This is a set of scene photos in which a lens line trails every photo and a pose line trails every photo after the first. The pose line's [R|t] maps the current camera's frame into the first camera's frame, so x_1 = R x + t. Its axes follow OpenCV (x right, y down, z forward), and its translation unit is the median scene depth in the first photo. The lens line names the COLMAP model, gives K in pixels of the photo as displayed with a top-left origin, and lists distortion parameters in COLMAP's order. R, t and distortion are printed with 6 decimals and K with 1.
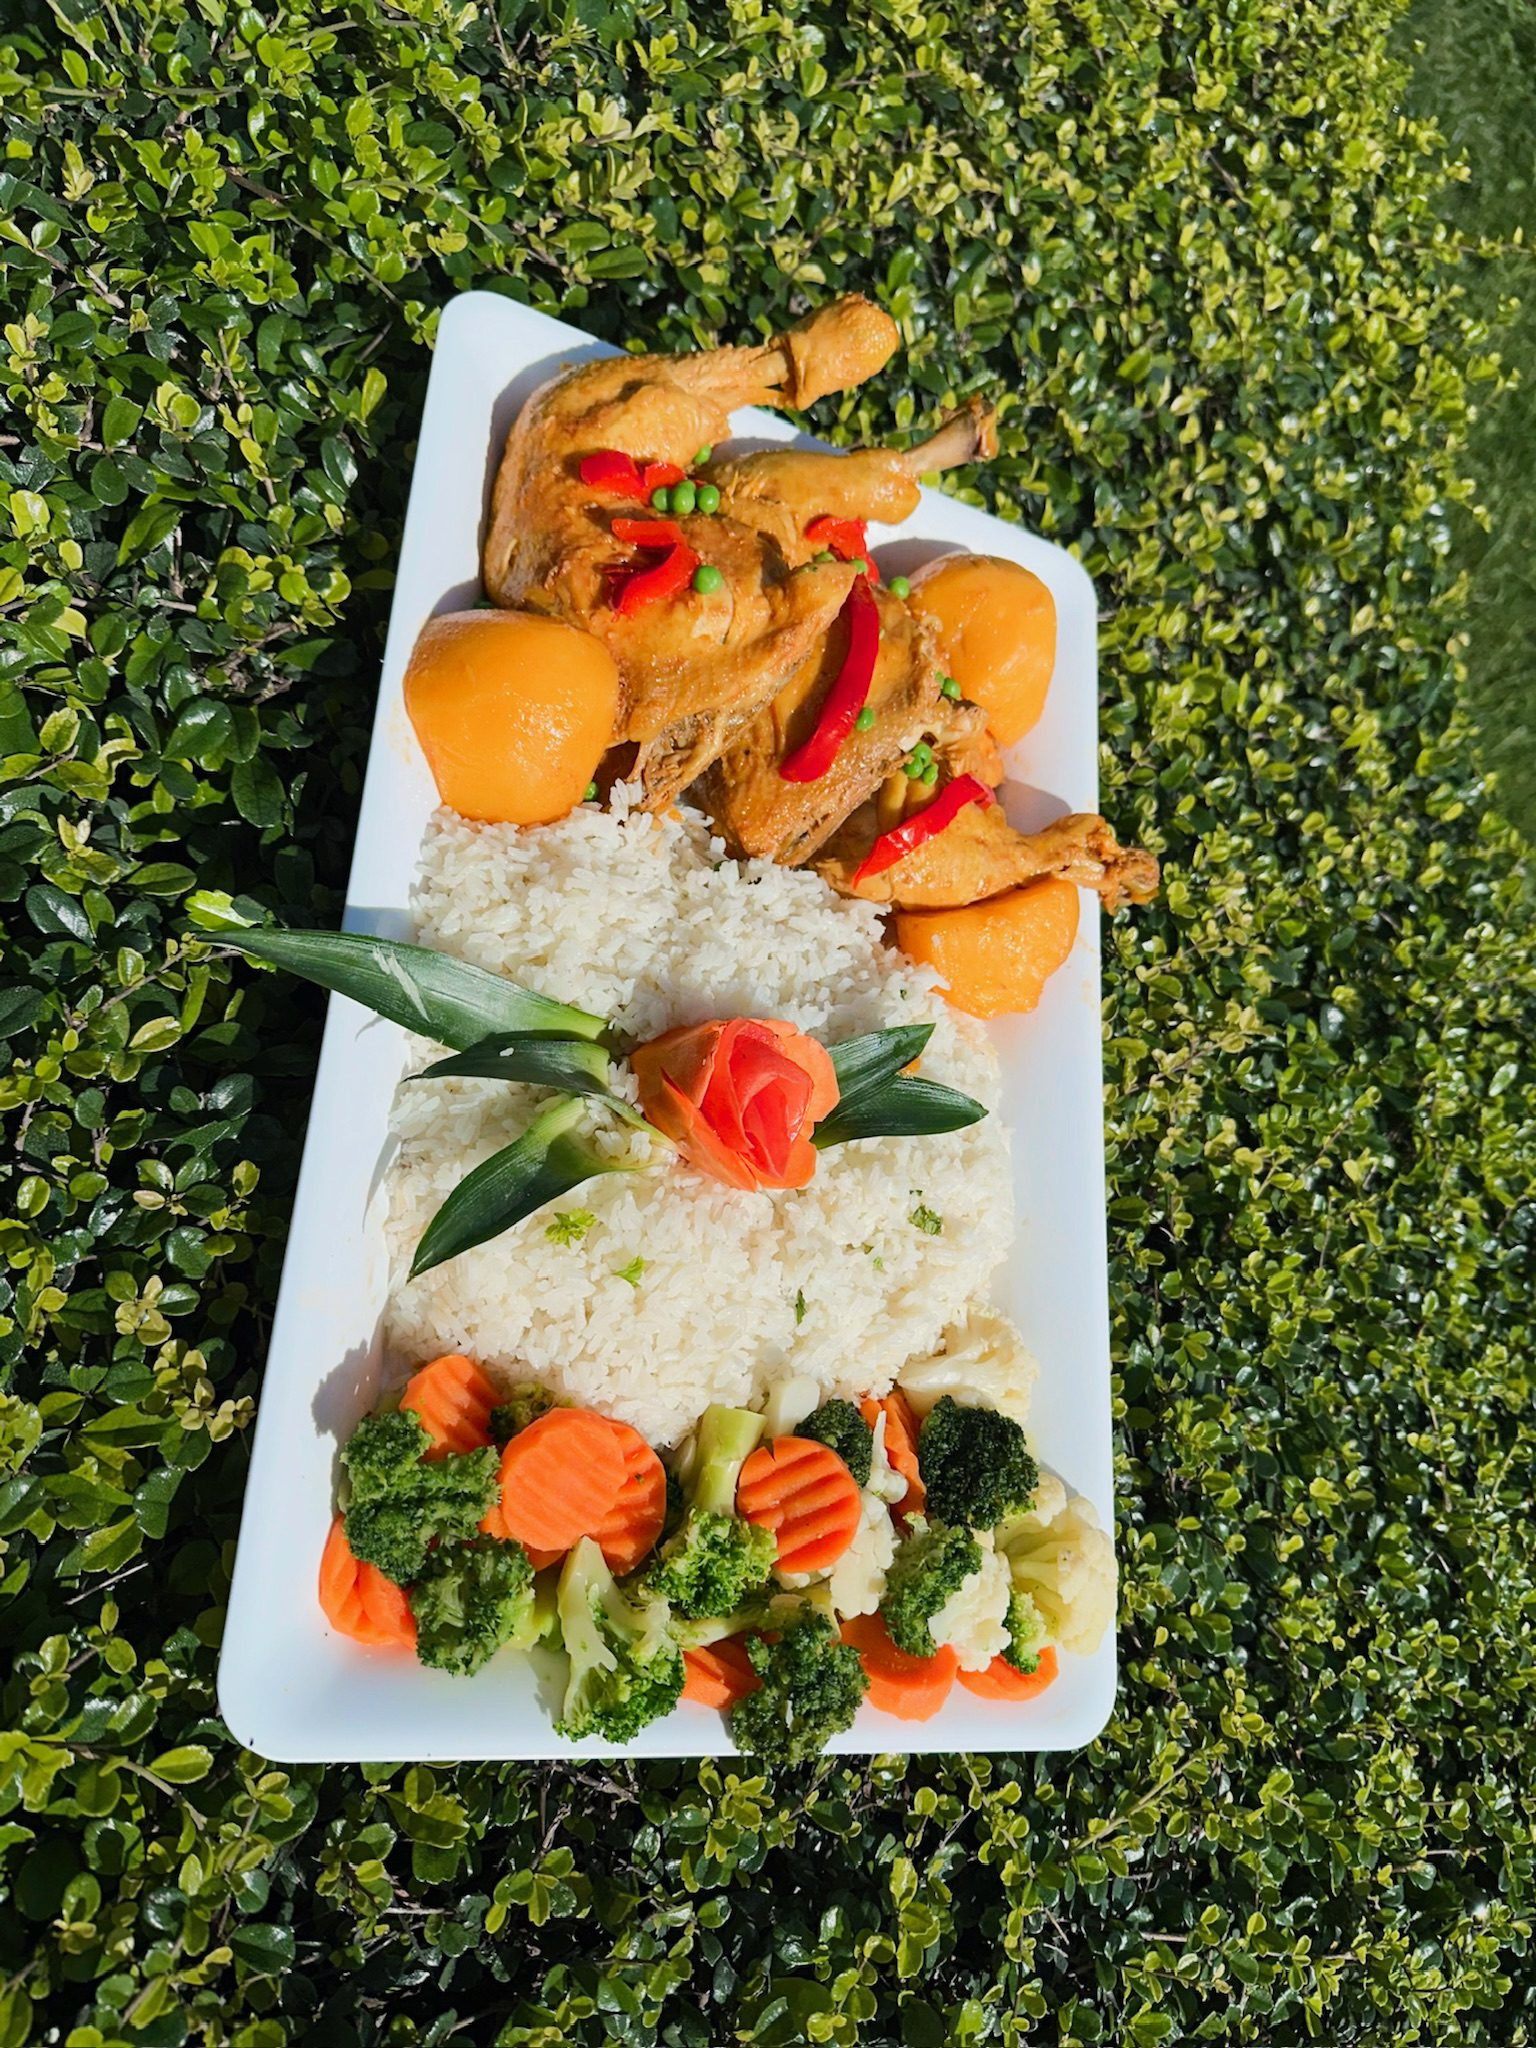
lens RADIAL K [[1413.2, 0, 759.2], [0, 1413.2, 1028.1], [0, 0, 1]] dist [0.009639, -0.000409]
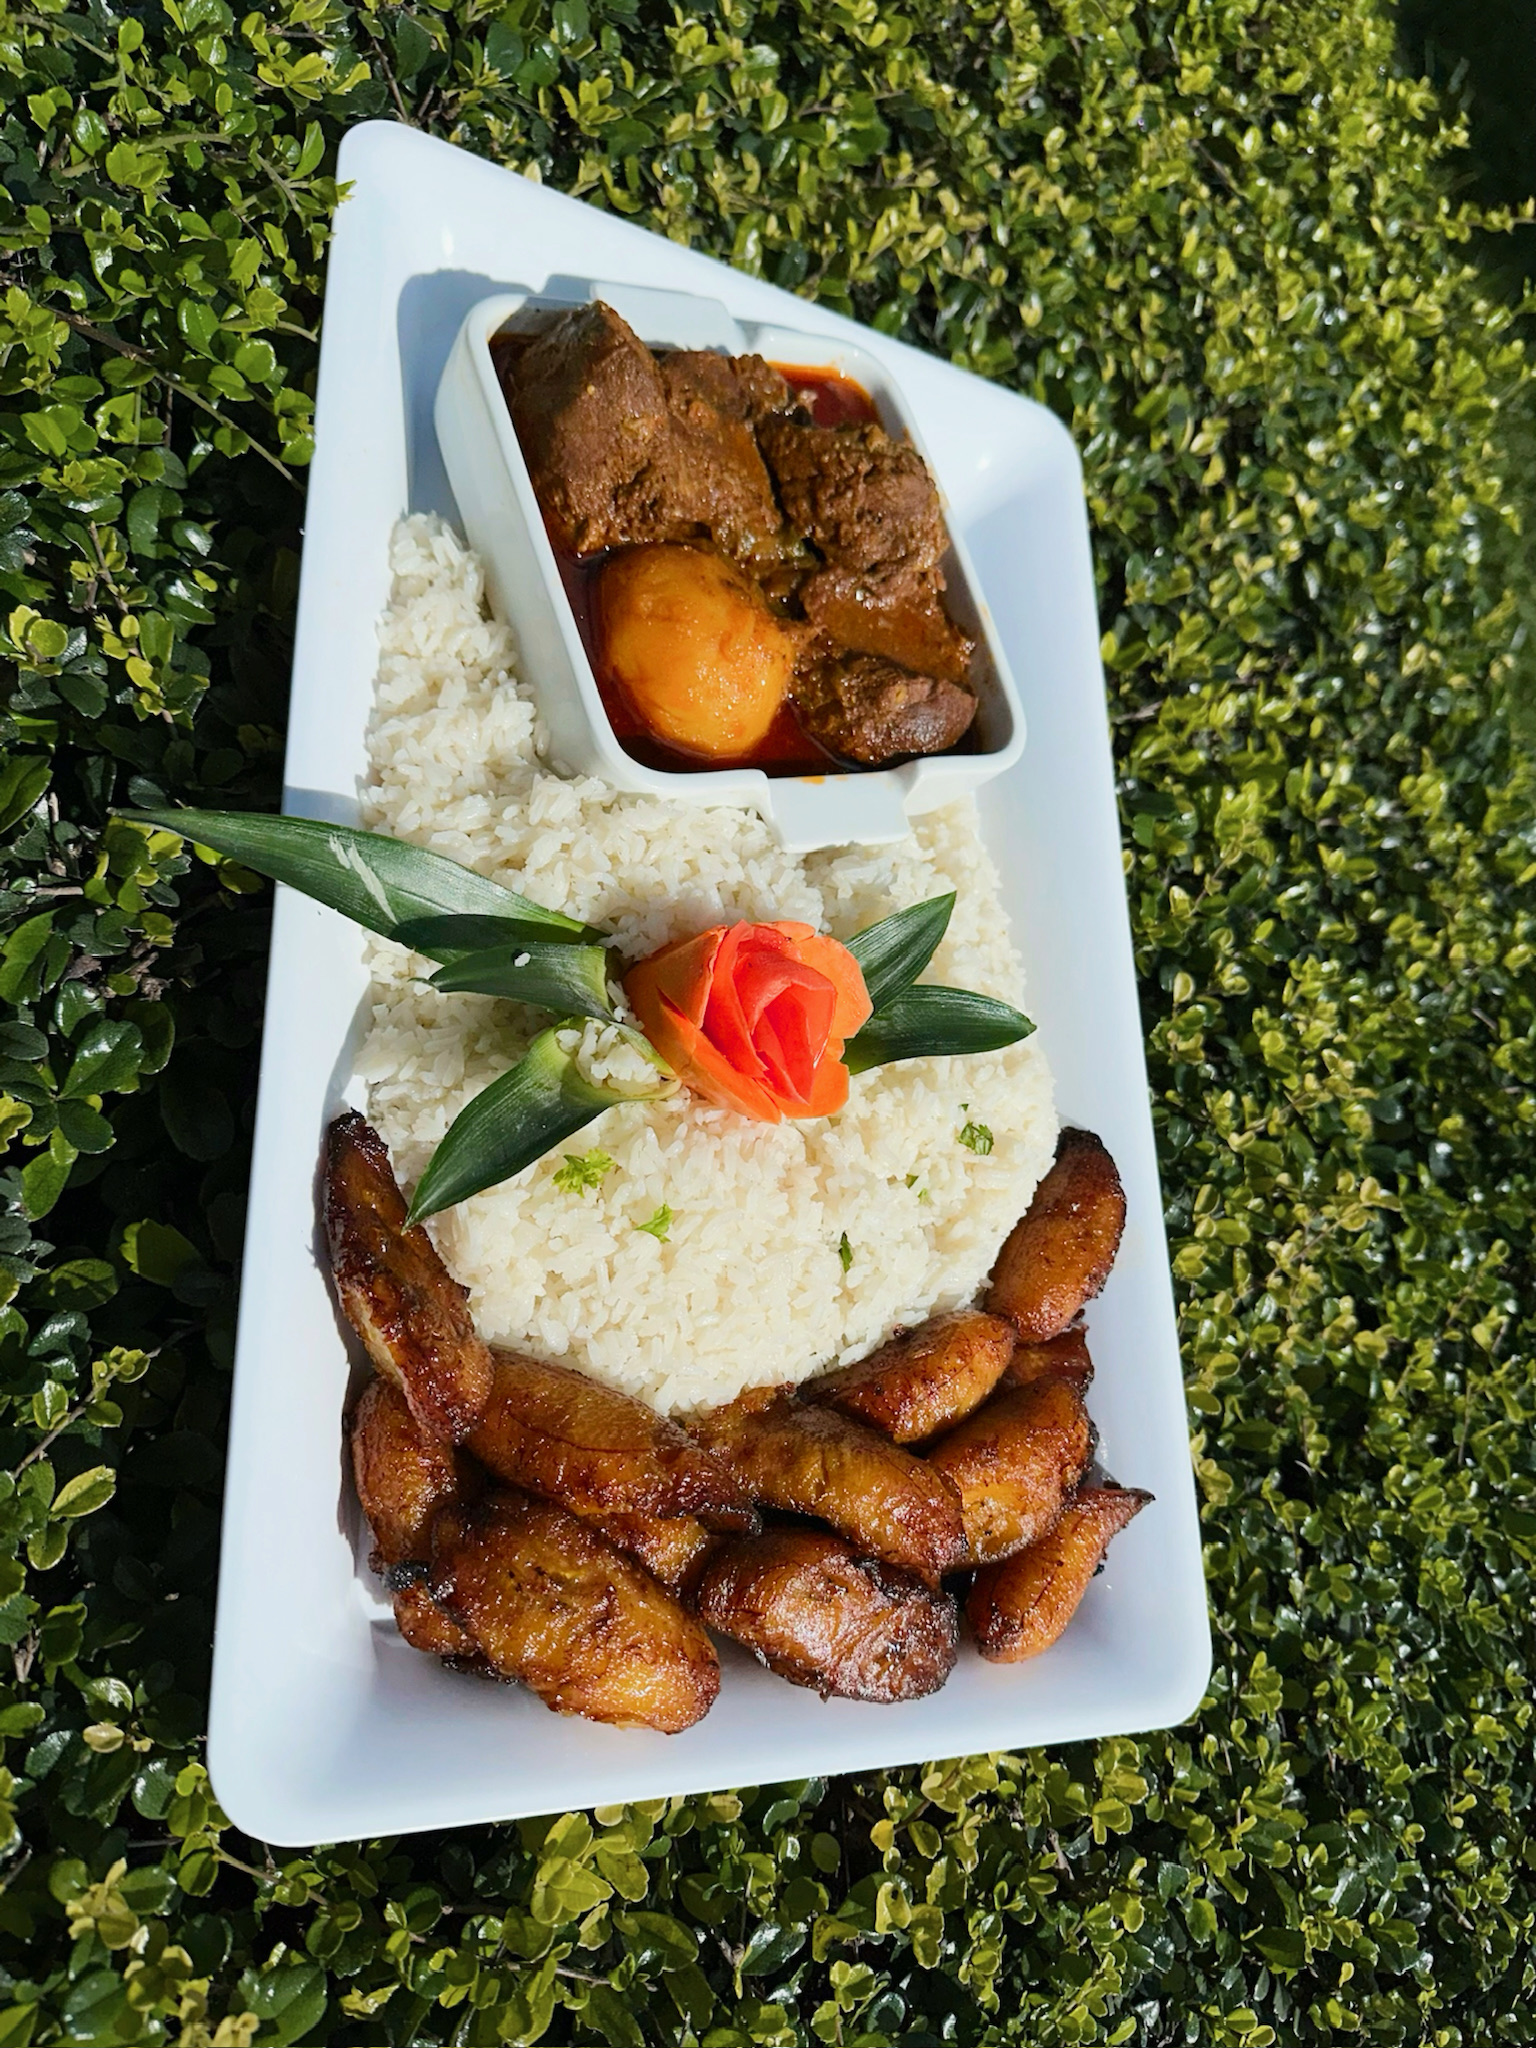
lens RADIAL K [[1430.7, 0, 768.0], [0, 1430.7, 1024.0], [0, 0, 1]] dist [0.002170, 0.000422]
pose [[0.996469, -0.078890, 0.028754, -0.027494], [0.078217, 0.996652, 0.023800, -0.125148], [-0.030535, -0.021466, 0.999303, 0.111644]]
